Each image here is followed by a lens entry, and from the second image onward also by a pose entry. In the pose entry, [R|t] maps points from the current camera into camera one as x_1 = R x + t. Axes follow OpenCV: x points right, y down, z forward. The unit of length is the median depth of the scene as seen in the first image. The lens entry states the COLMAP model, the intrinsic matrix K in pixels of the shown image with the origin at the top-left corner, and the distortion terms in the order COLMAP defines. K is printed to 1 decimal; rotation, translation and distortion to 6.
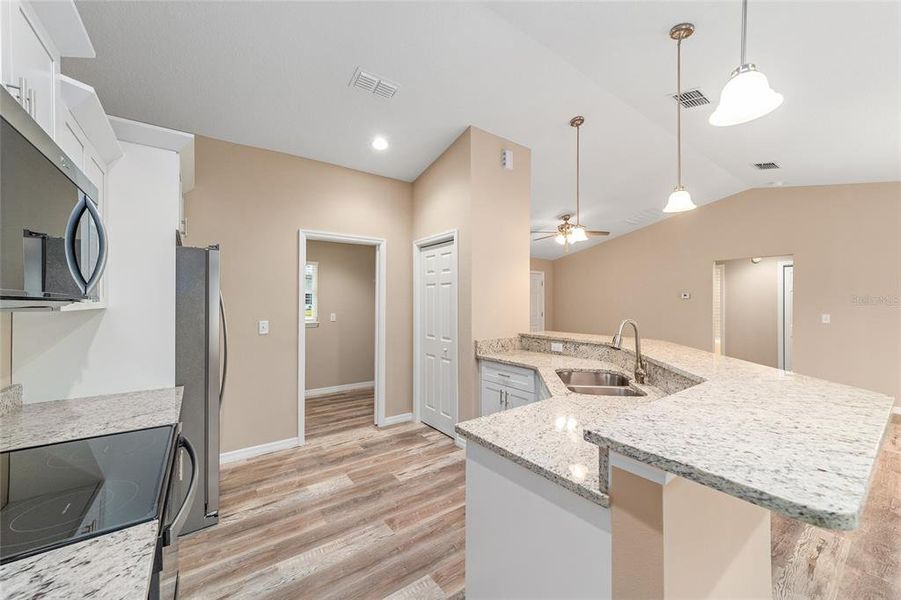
lens RADIAL K [[343.7, 0, 446.4], [0, 343.7, 300.5], [0, 0, 1]] dist [-0.007541, 0.005214]
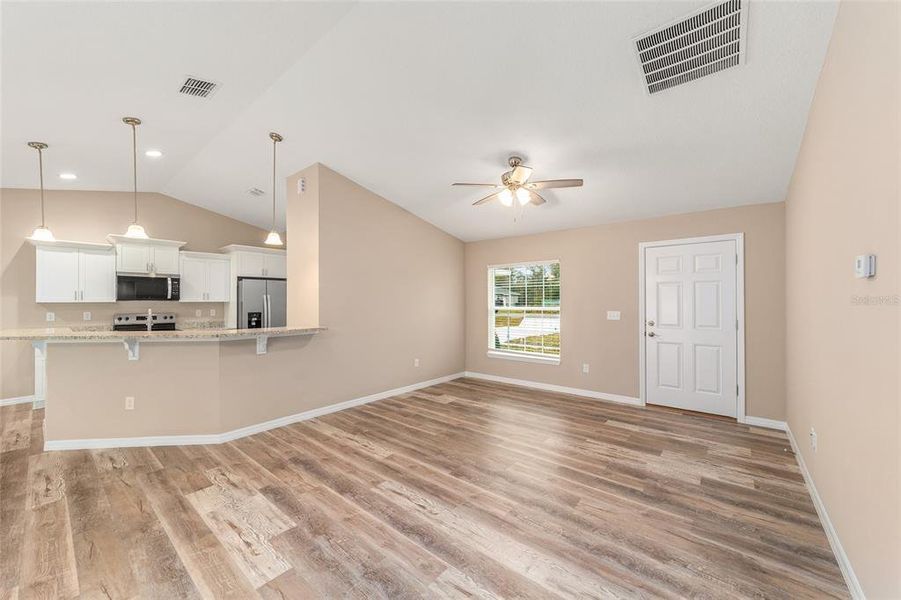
lens RADIAL K [[343.7, 0, 445.7], [0, 343.7, 302.2], [0, 0, 1]] dist [-0.007541, 0.005214]
pose [[0.238984, 0.003931, -0.971015, 1.628600], [0.005983, 0.999967, 0.005521, 0.011397], [0.971005, -0.007130, 0.238953, 1.298473]]
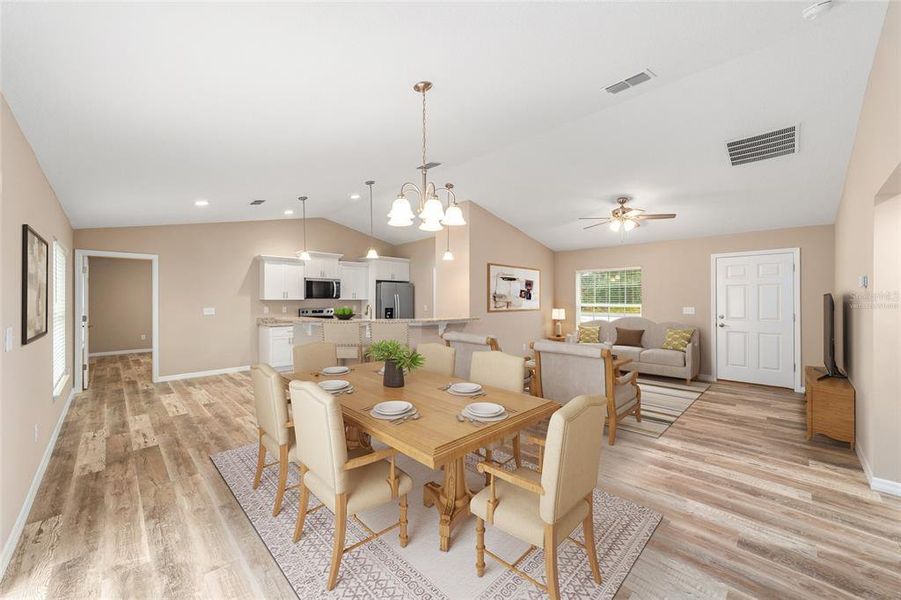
lens RADIAL K [[343.7, 0, 446.1], [0, 343.7, 300.9], [0, 0, 1]] dist [-0.007541, 0.005214]
pose [[0.148044, 0.003885, -0.988973, 2.026374], [0.004684, 0.999978, 0.004630, 0.012372], [0.988970, -0.005318, 0.148023, 0.764093]]
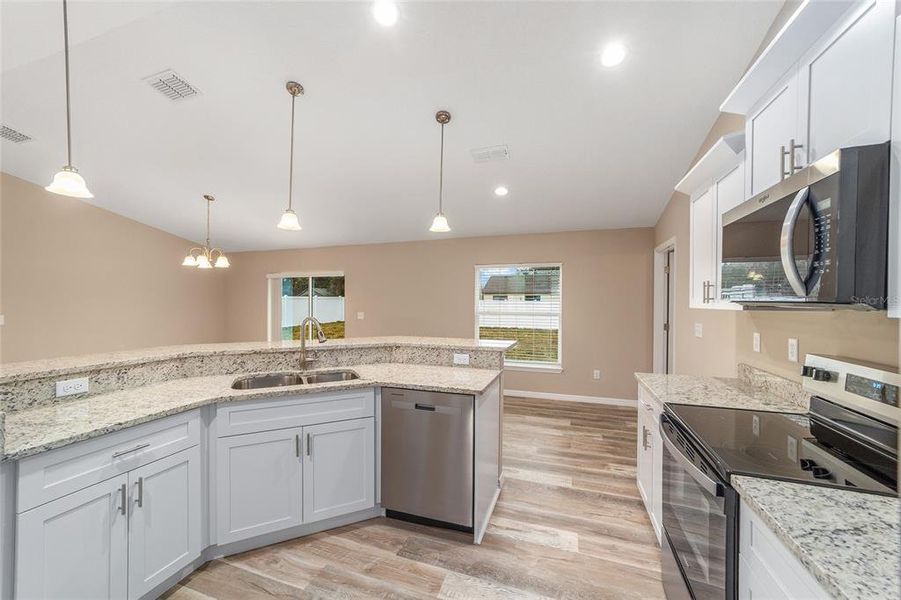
lens RADIAL K [[343.7, 0, 448.8], [0, 343.7, 303.1], [0, 0, 1]] dist [-0.007541, 0.005214]
pose [[-0.571267, -0.000615, 0.820764, -0.452205], [-0.003912, 0.999990, -0.001974, 0.004271], [-0.820755, -0.004339, -0.571264, 0.820064]]
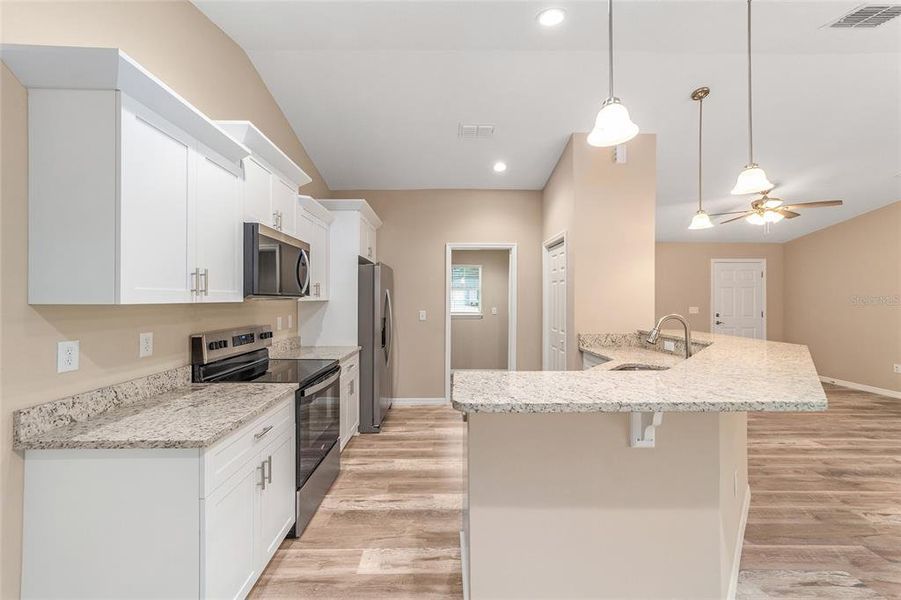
lens RADIAL K [[343.7, 0, 446.5], [0, 343.7, 295.7], [0, 0, 1]] dist [-0.007541, 0.005214]
pose [[0.818718, -0.003617, -0.574184, 0.359699], [0.001310, 0.999989, -0.004431, 0.003147], [0.574194, 0.002875, 0.818714, -0.104673]]
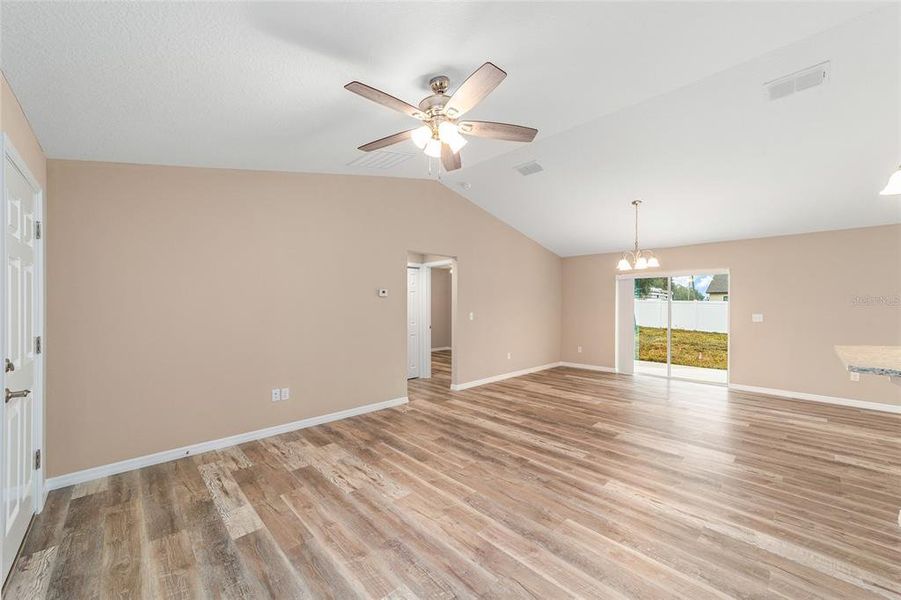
lens RADIAL K [[343.7, 0, 448.8], [0, 343.7, 303.4], [0, 0, 1]] dist [-0.007541, 0.005214]
pose [[-0.141596, 0.001801, 0.989923, -0.079426], [-0.006646, 0.999974, -0.002770, 0.016516], [-0.989902, -0.006971, -0.141580, 1.856845]]
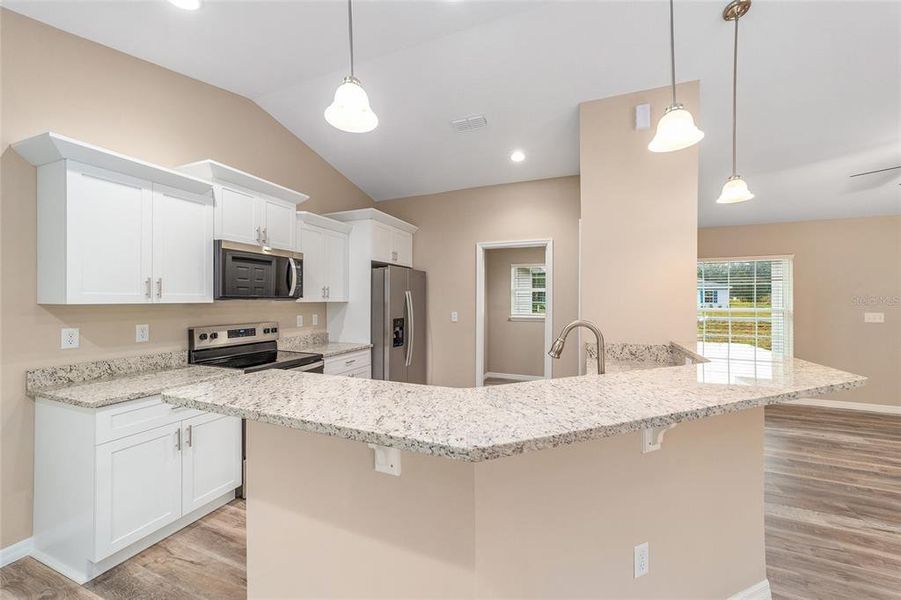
lens RADIAL K [[343.7, 0, 447.5], [0, 343.7, 298.0], [0, 0, 1]] dist [-0.007541, 0.005214]
pose [[0.529824, -0.002608, -0.848103, 0.645857], [0.002194, 0.999996, -0.001705, 0.002647], [0.848105, -0.000957, 0.529828, 0.226059]]
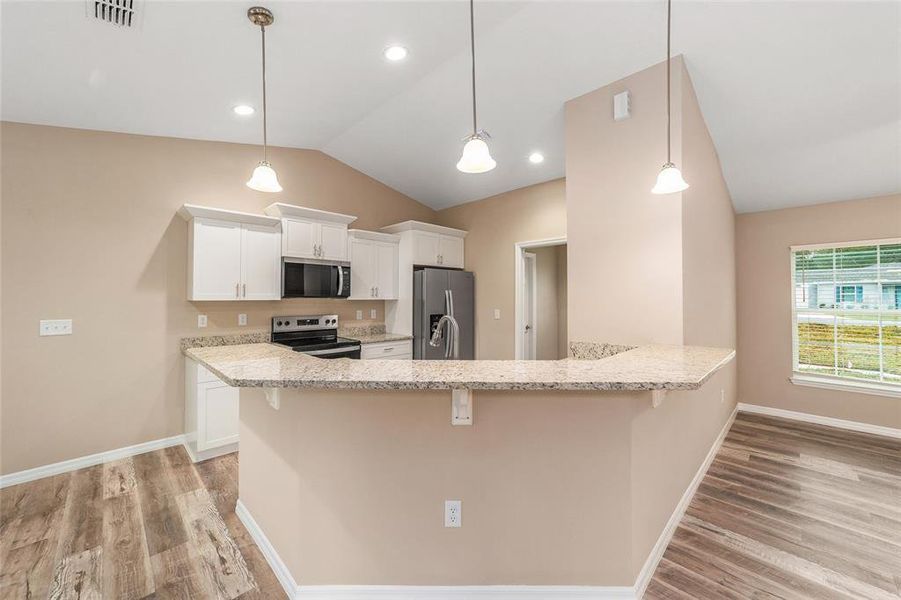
lens RADIAL K [[343.7, 0, 447.2], [0, 343.7, 292.5], [0, 0, 1]] dist [-0.007541, 0.005214]
pose [[0.158427, -0.014554, -0.987263, 0.904319], [0.003697, 0.999893, -0.014147, 0.004038], [0.987364, -0.001409, 0.158464, 0.547111]]
